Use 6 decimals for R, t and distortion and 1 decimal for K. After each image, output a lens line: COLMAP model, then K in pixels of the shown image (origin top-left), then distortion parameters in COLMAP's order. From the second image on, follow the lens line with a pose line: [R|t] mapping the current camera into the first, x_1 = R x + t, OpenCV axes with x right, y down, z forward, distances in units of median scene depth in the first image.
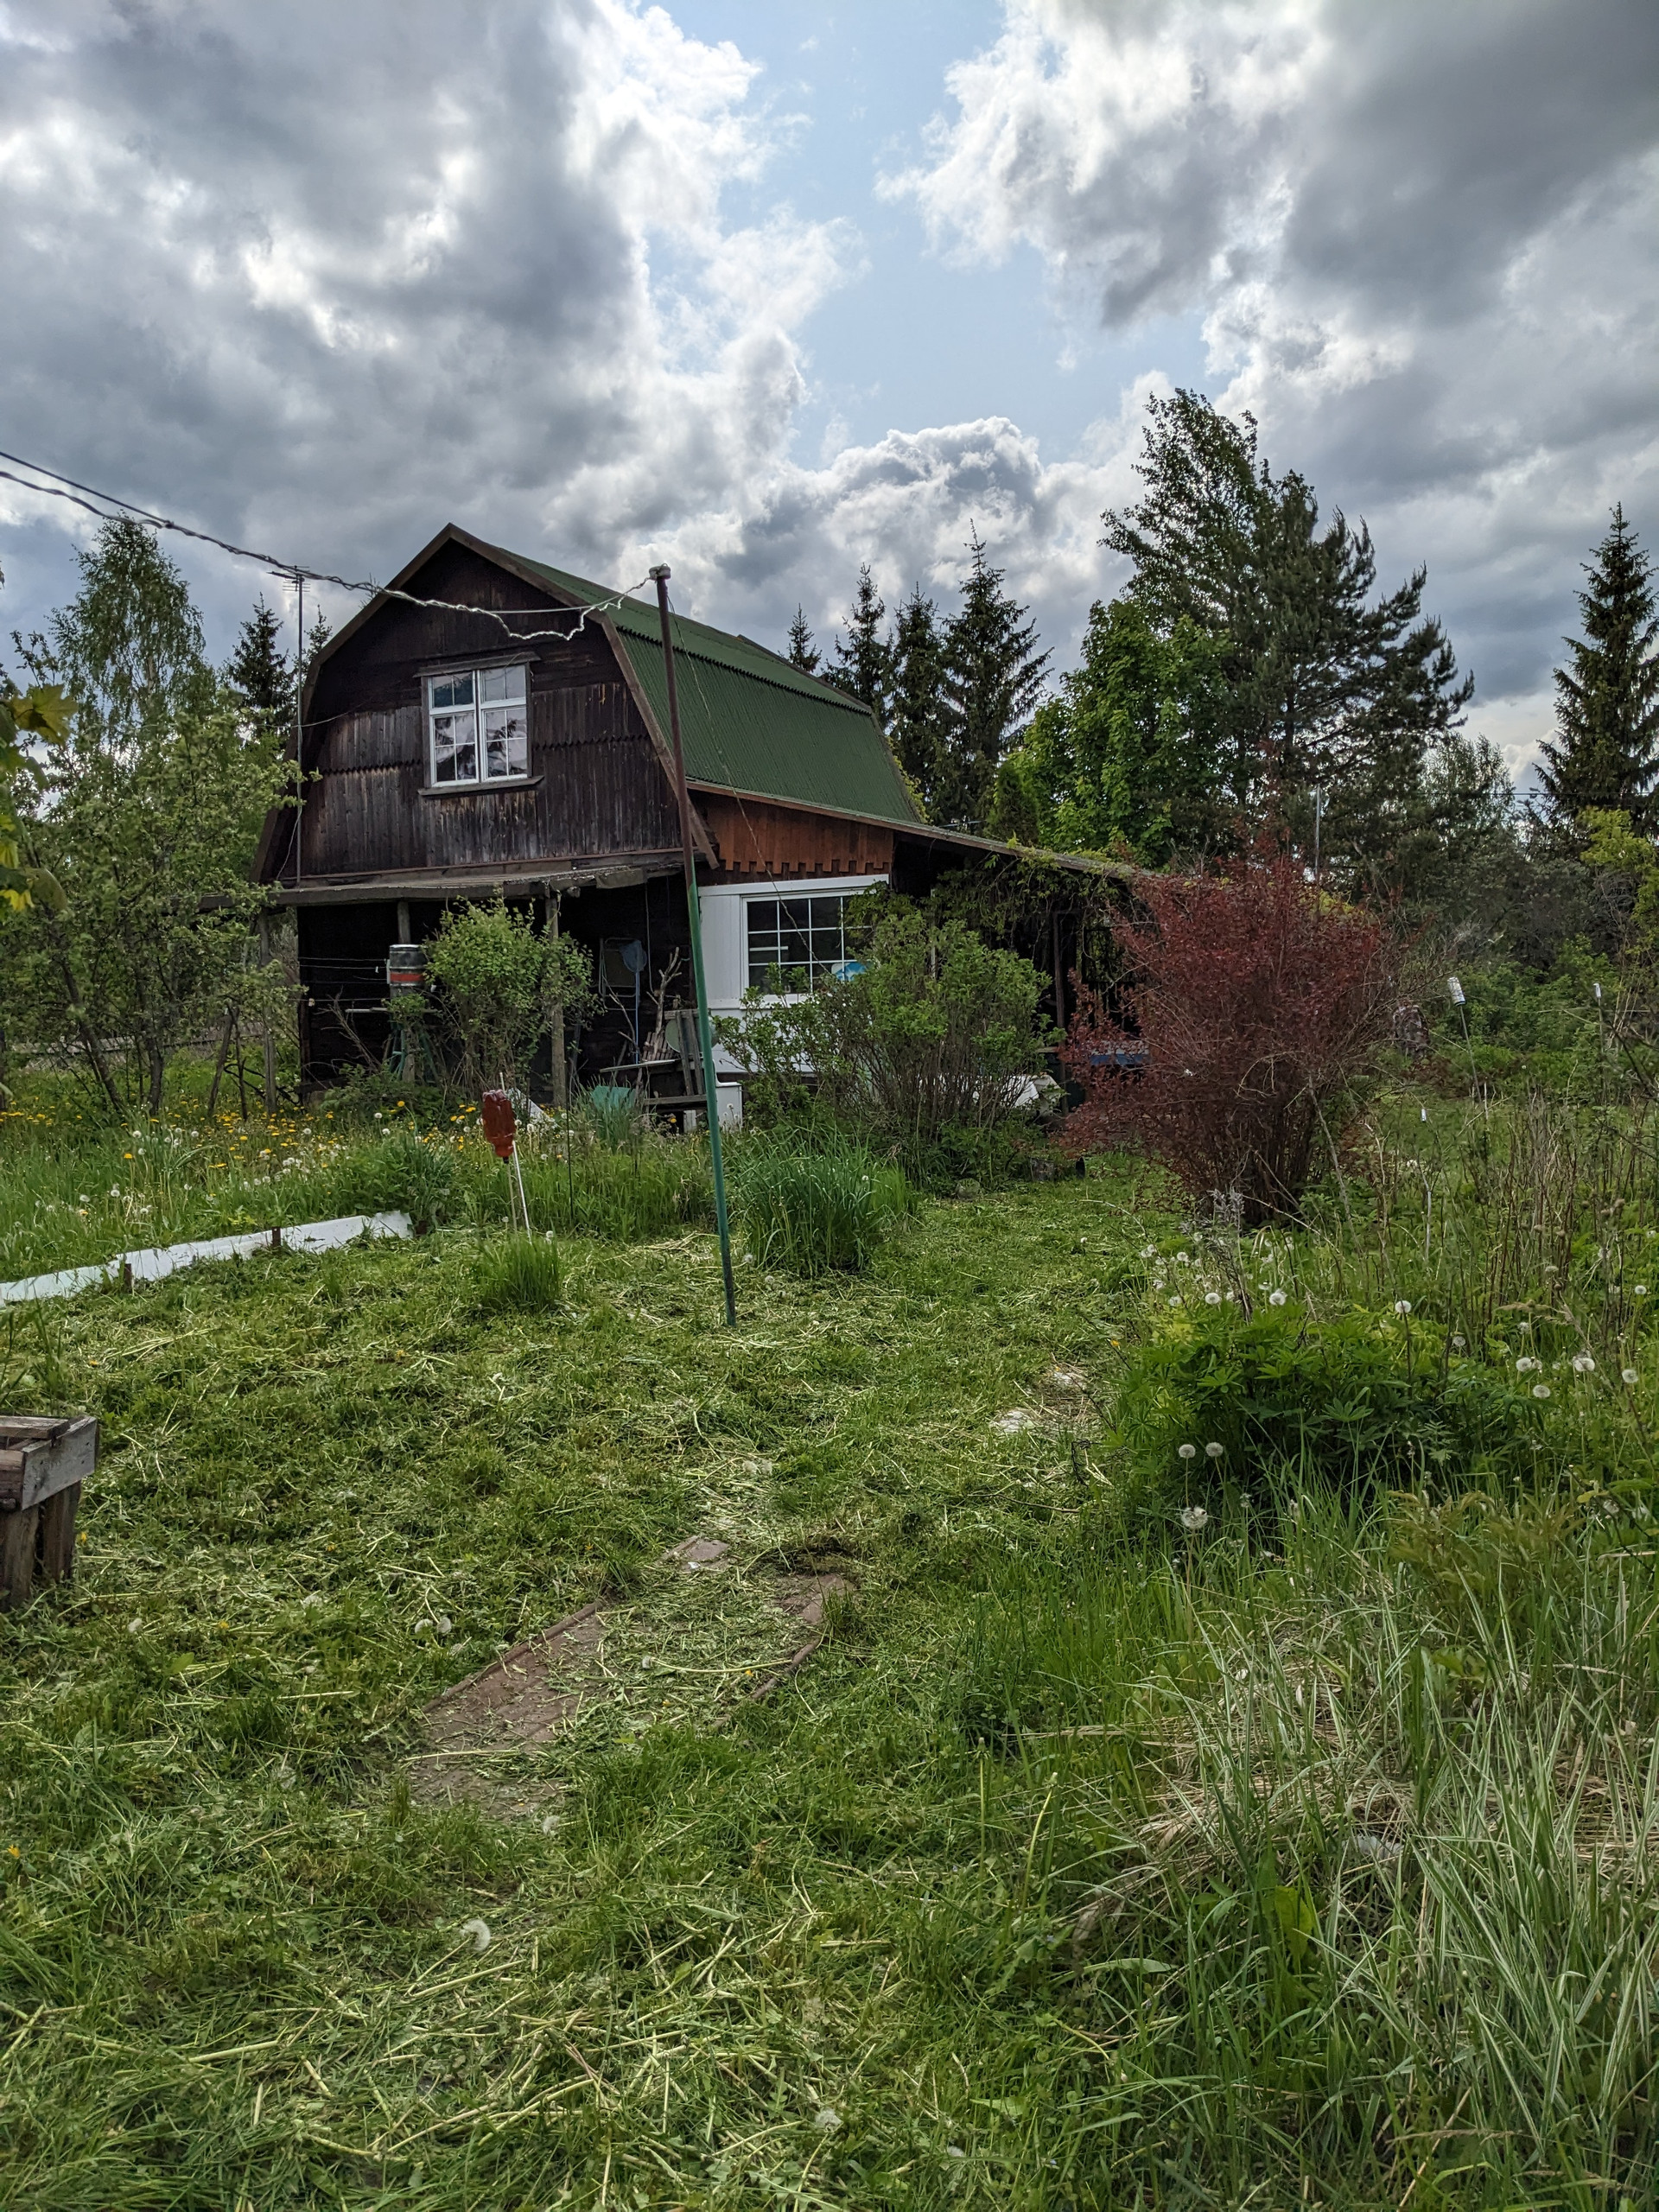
lens RADIAL K [[1849.2, 0, 817.7], [0, 1849.2, 1099.2], [0, 0, 1]] dist [0.056742, -0.039020]
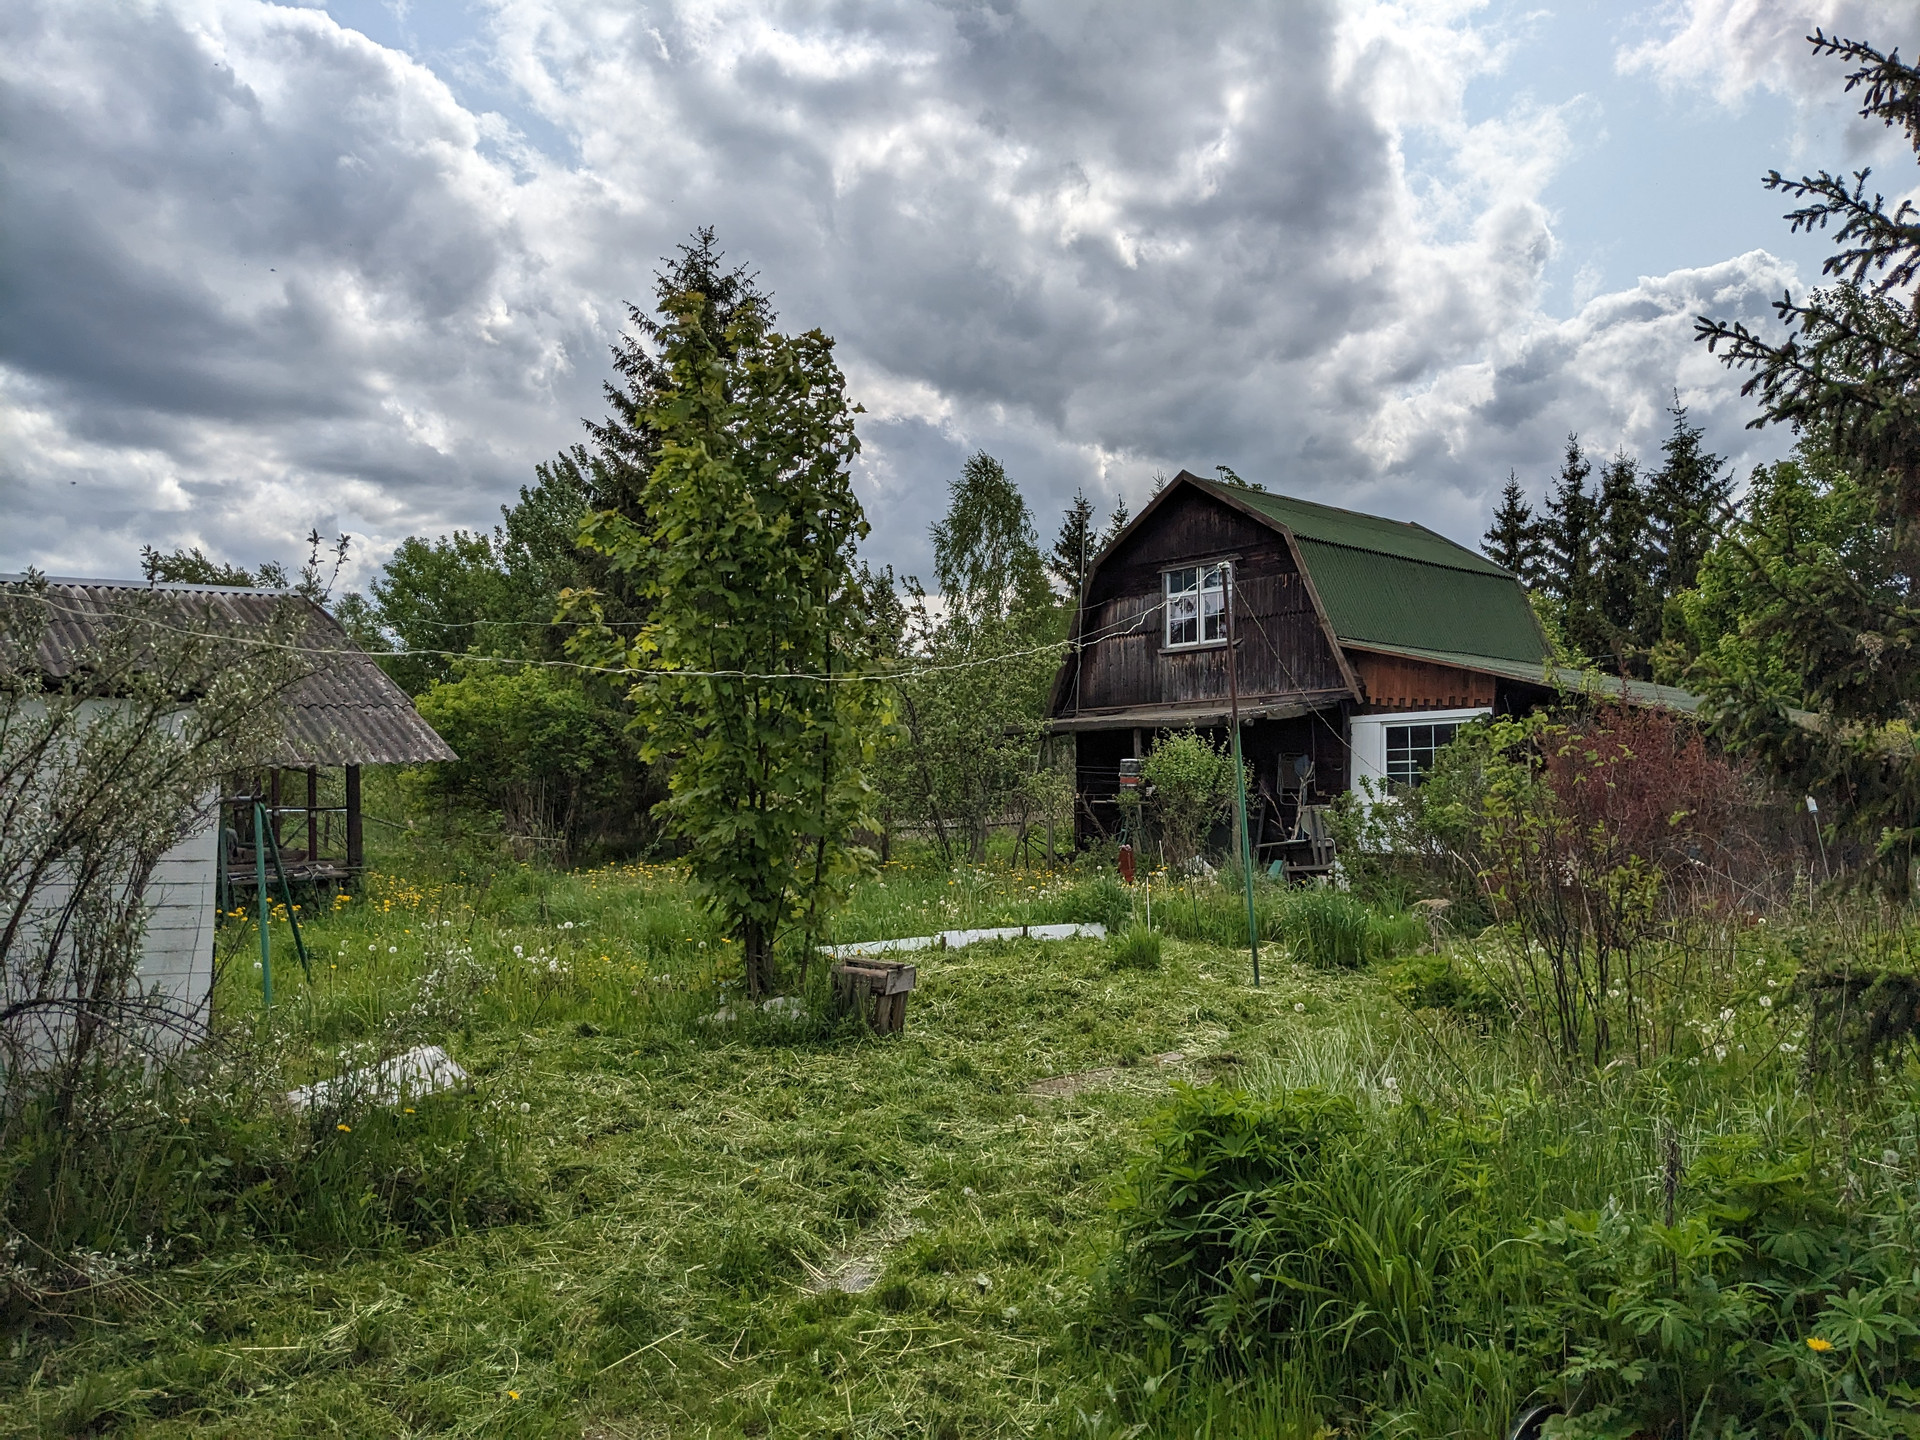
lens RADIAL K [[1523.2, 0, 958.0], [0, 1523.2, 721.9], [0, 0, 1]] dist [0.041848, -0.064266]
pose [[0.933086, -0.000358, -0.359653, 0.070061], [-0.036028, 0.994876, -0.094462, 0.007044], [0.357844, 0.101098, 0.928292, -0.157807]]
